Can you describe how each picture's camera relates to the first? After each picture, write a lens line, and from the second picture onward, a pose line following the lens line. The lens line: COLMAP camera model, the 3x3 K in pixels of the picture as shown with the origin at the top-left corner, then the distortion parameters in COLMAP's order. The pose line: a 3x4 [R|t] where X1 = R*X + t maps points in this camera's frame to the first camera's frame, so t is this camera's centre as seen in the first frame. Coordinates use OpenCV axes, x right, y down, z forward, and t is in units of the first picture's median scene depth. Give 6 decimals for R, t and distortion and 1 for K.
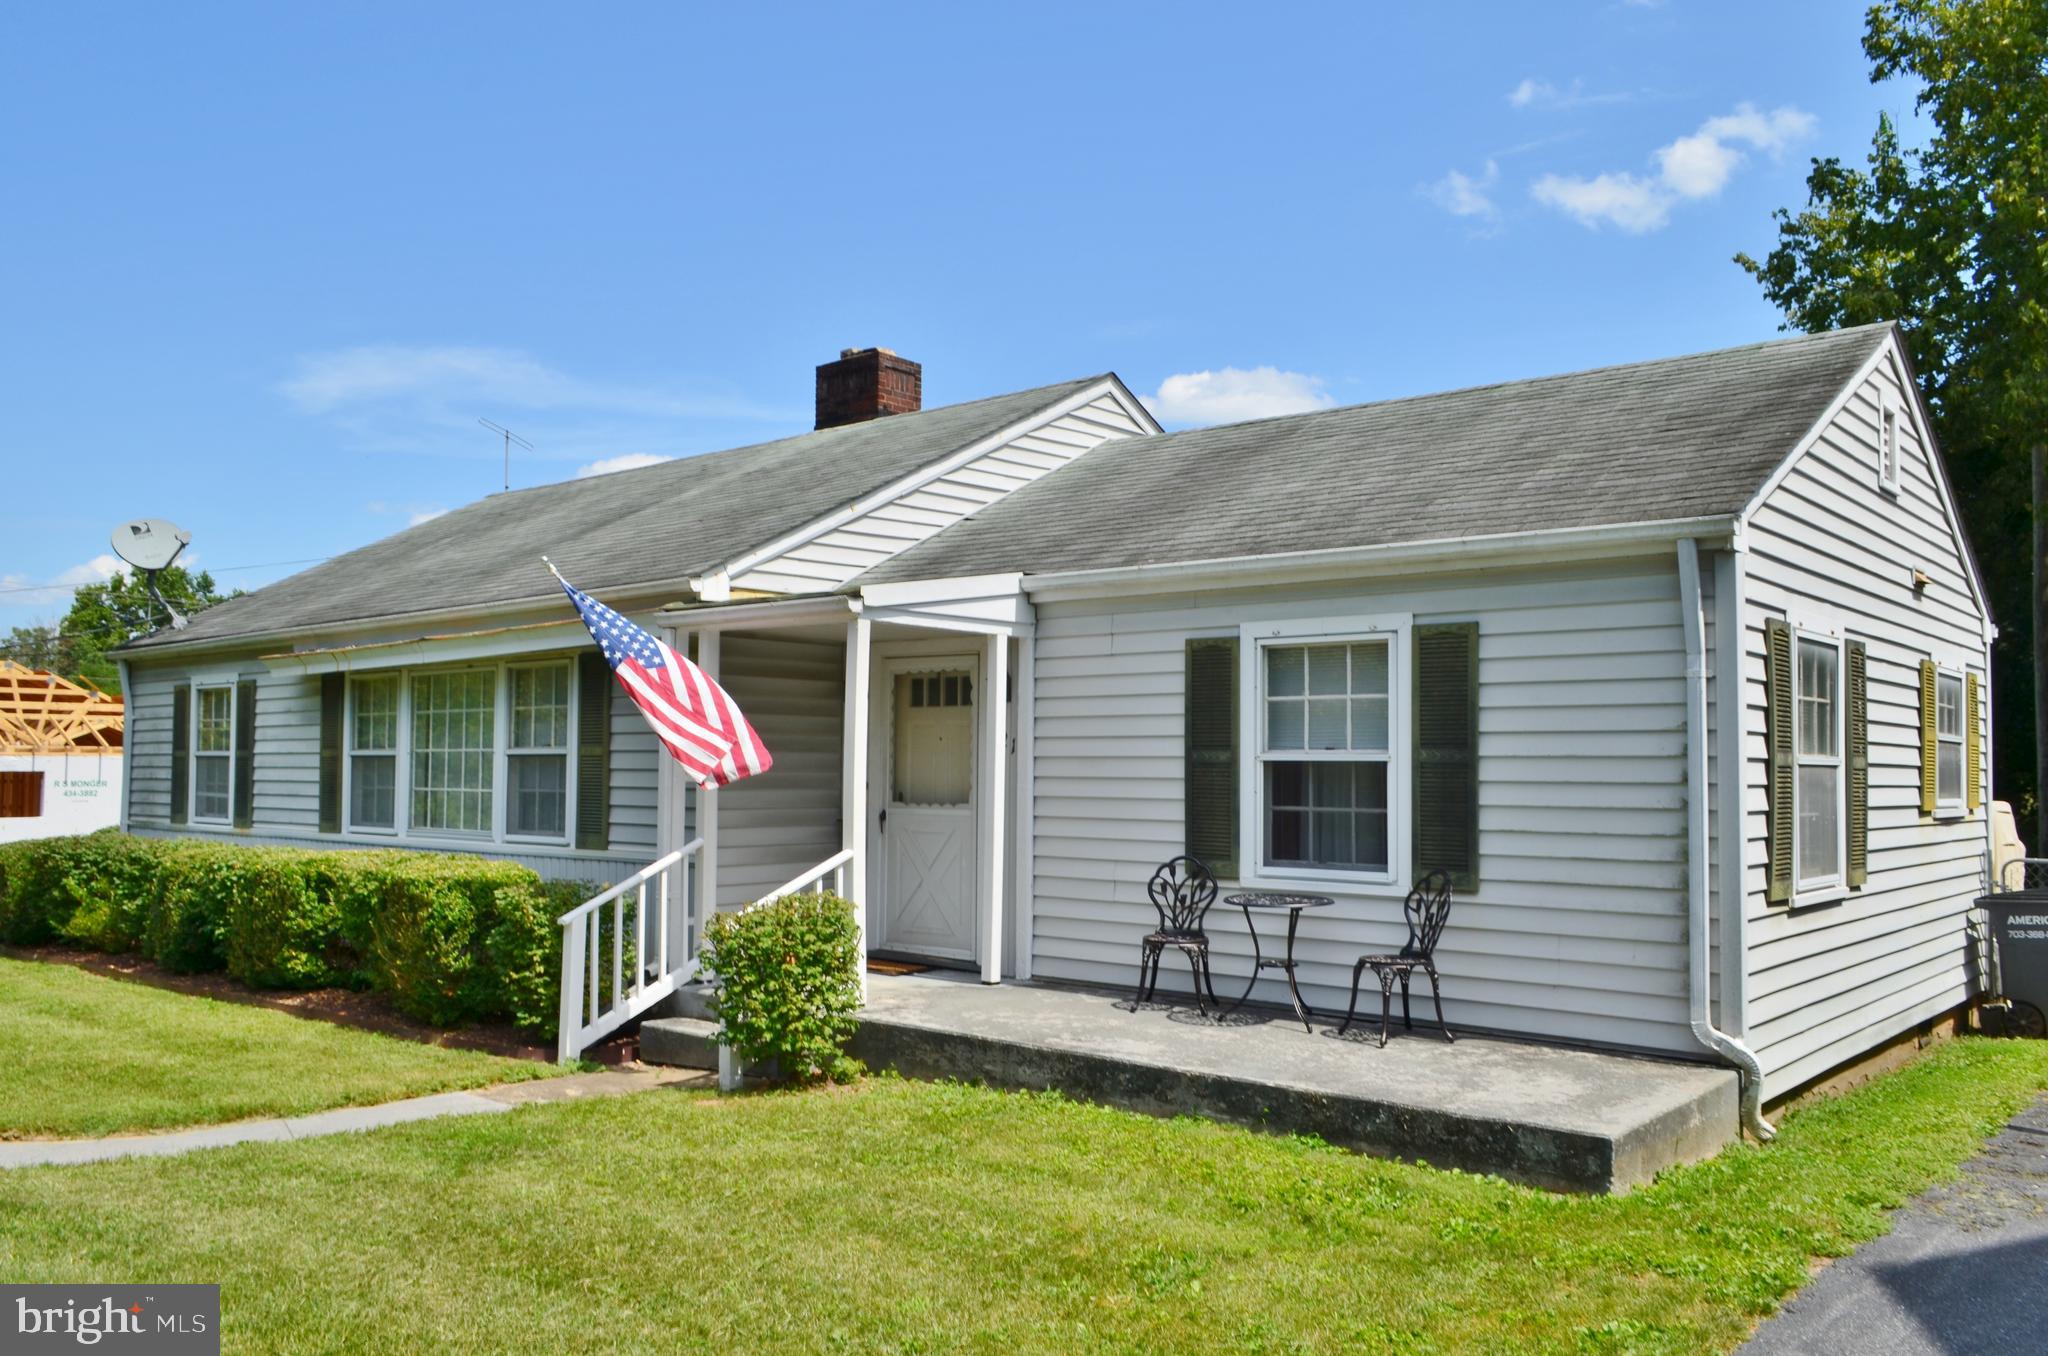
lens RADIAL K [[1581.1, 0, 1028.8], [0, 1581.1, 755.2], [0, 0, 1]] dist [0.004215, 0.001164]
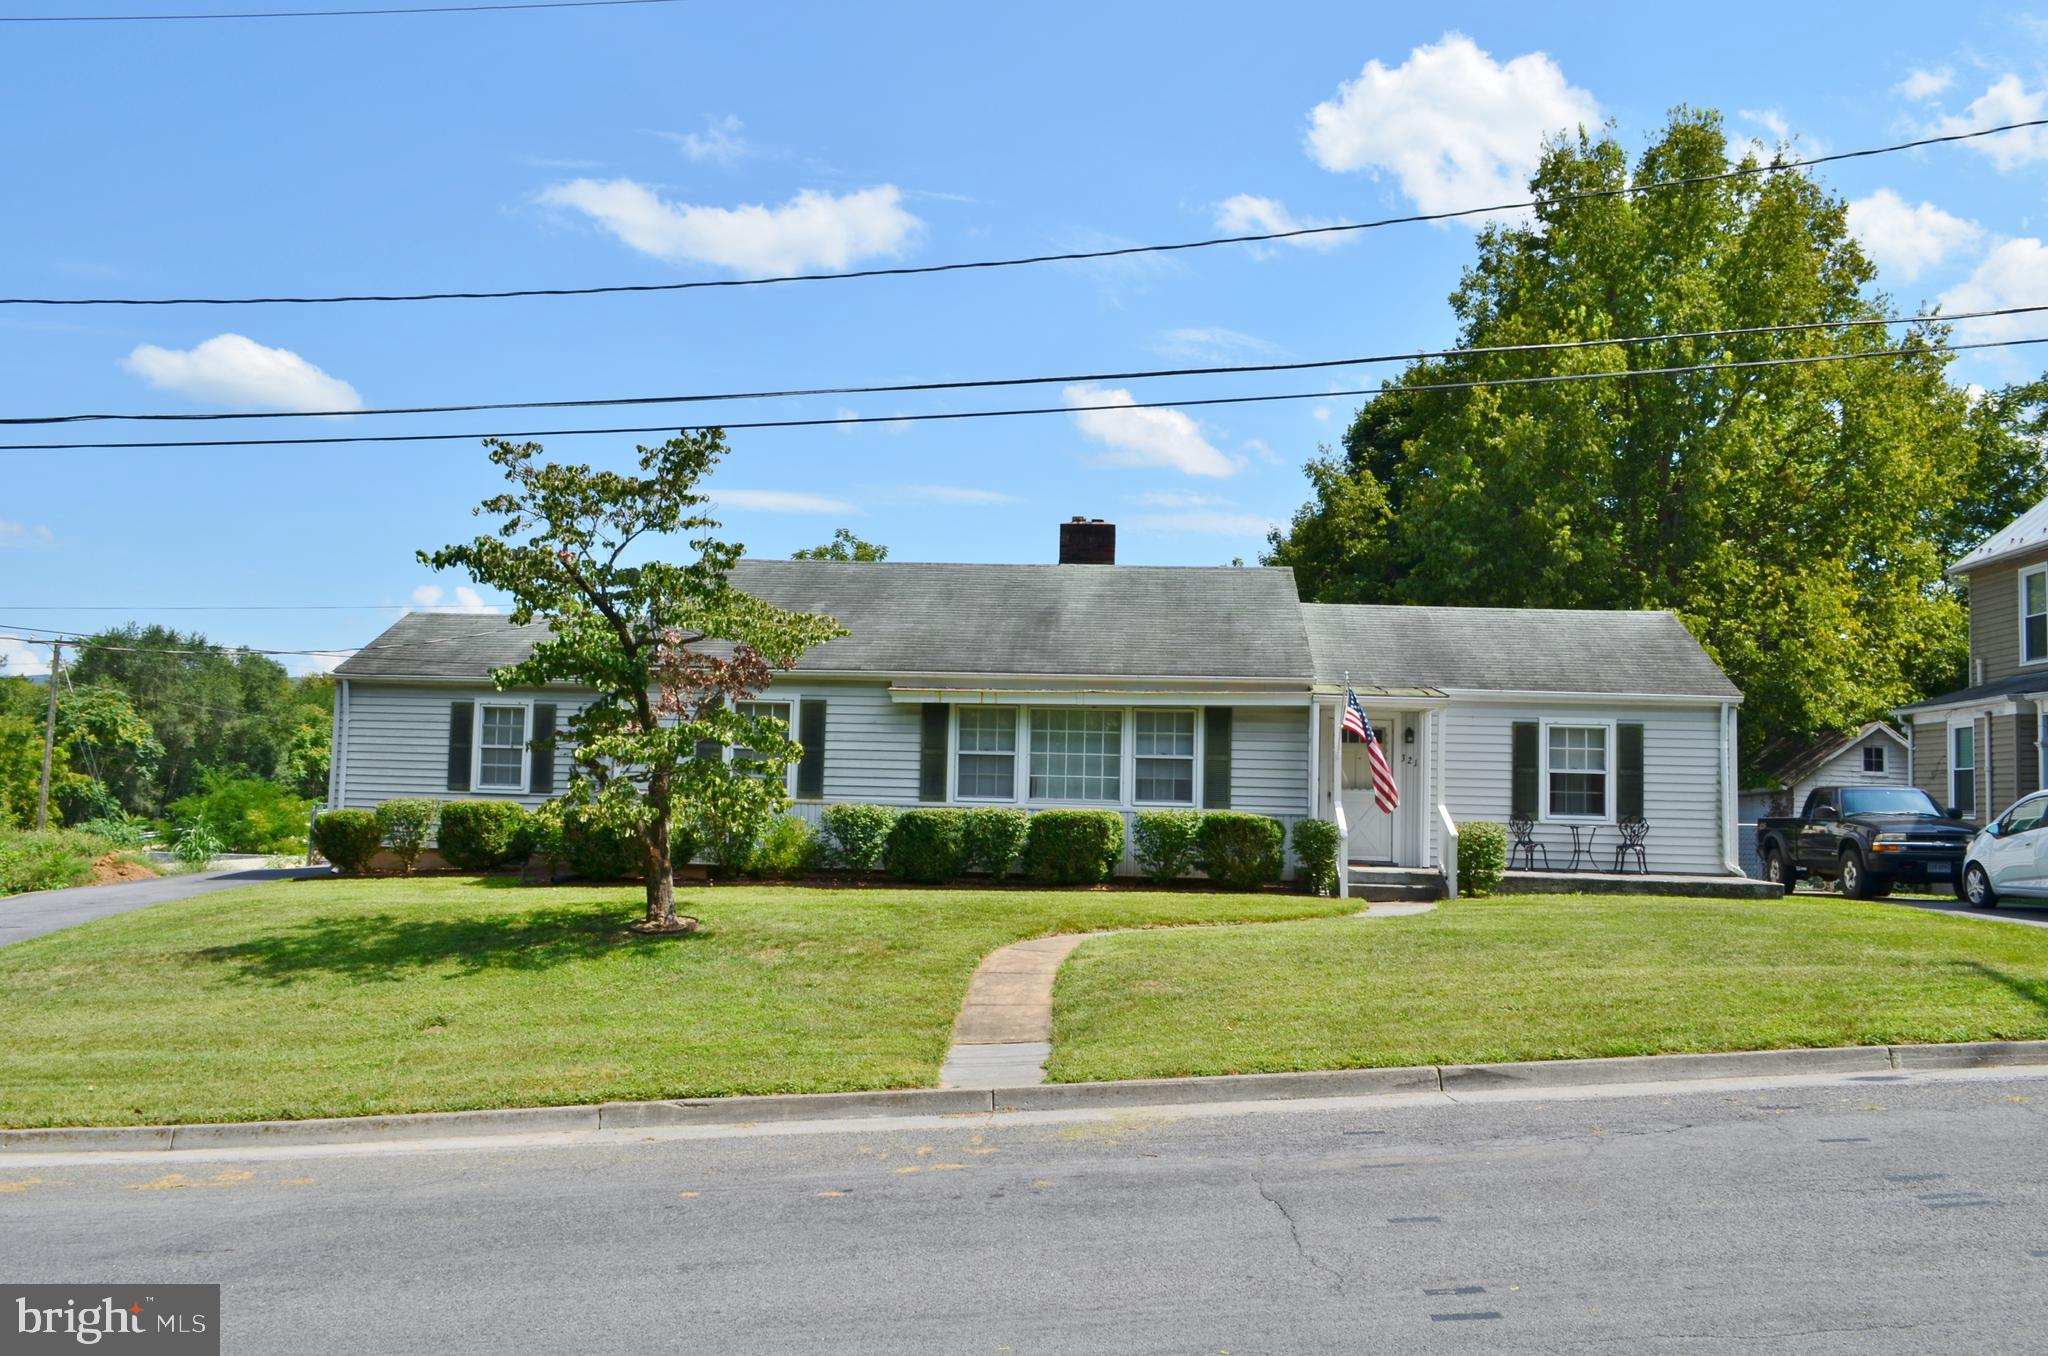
lens RADIAL K [[1613.6, 0, 1032.8], [0, 1613.6, 767.9], [0, 0, 1]] dist [0.076858, 0.000387]
pose [[0.795615, 0.028656, 0.605124, -2.020517], [-0.026056, 0.999575, -0.013078, 0.049825], [-0.605242, -0.005362, 0.796024, -0.546461]]
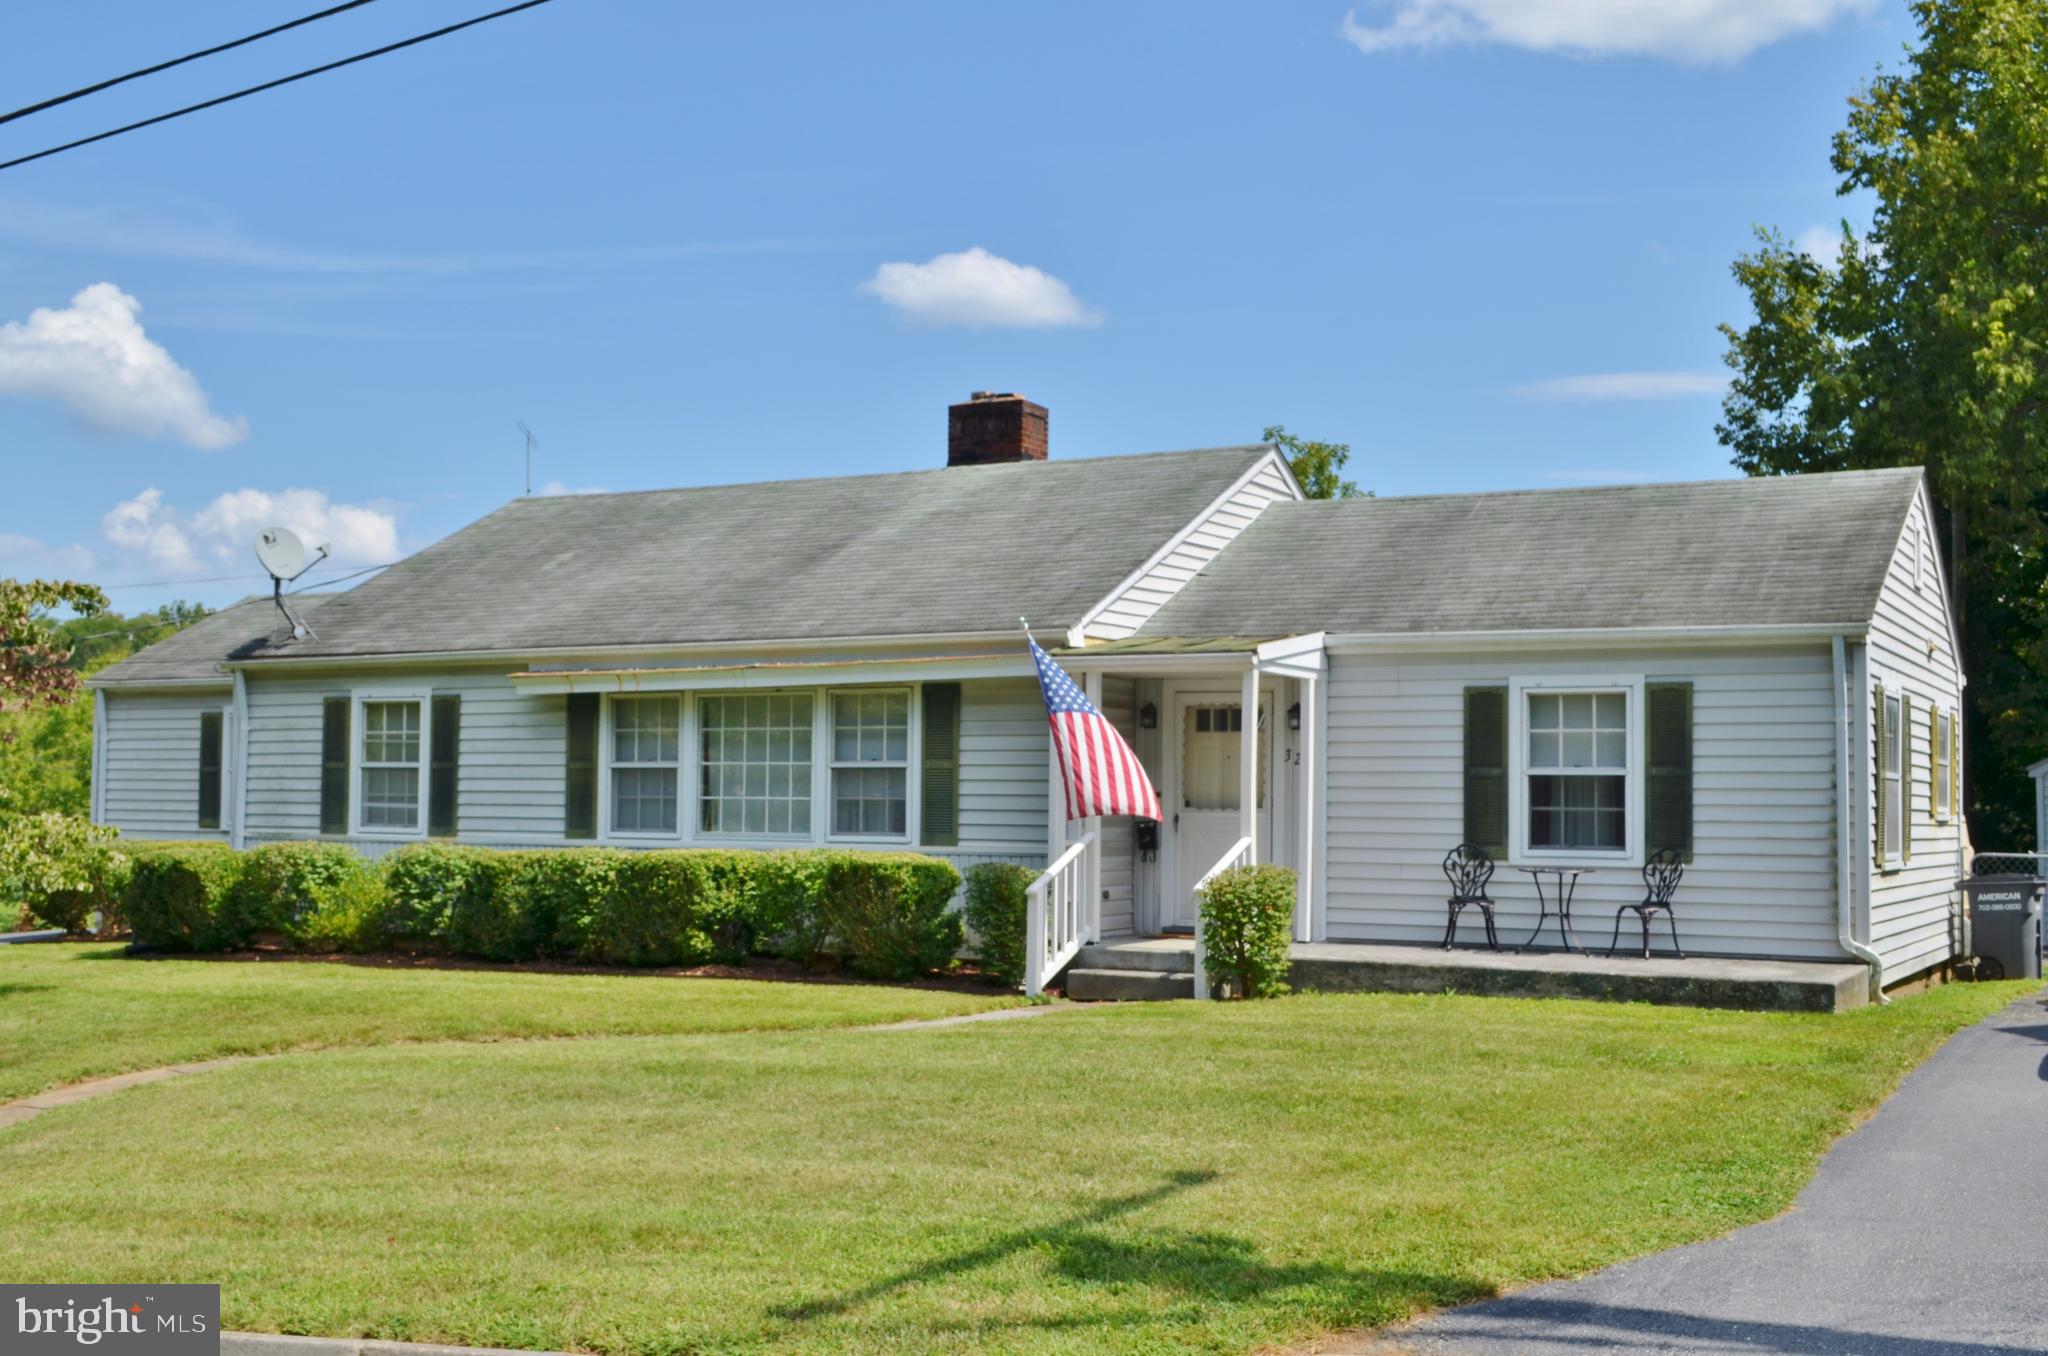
lens RADIAL K [[2227.4, 0, 1017.9], [0, 2227.4, 801.5], [0, 0, 1]] dist [0.011286, 0.026760]
pose [[0.978430, 0.003801, 0.206542, -0.692390], [-0.005631, 0.999950, 0.008269, 0.013210], [-0.206500, -0.009254, 0.978403, -0.833591]]
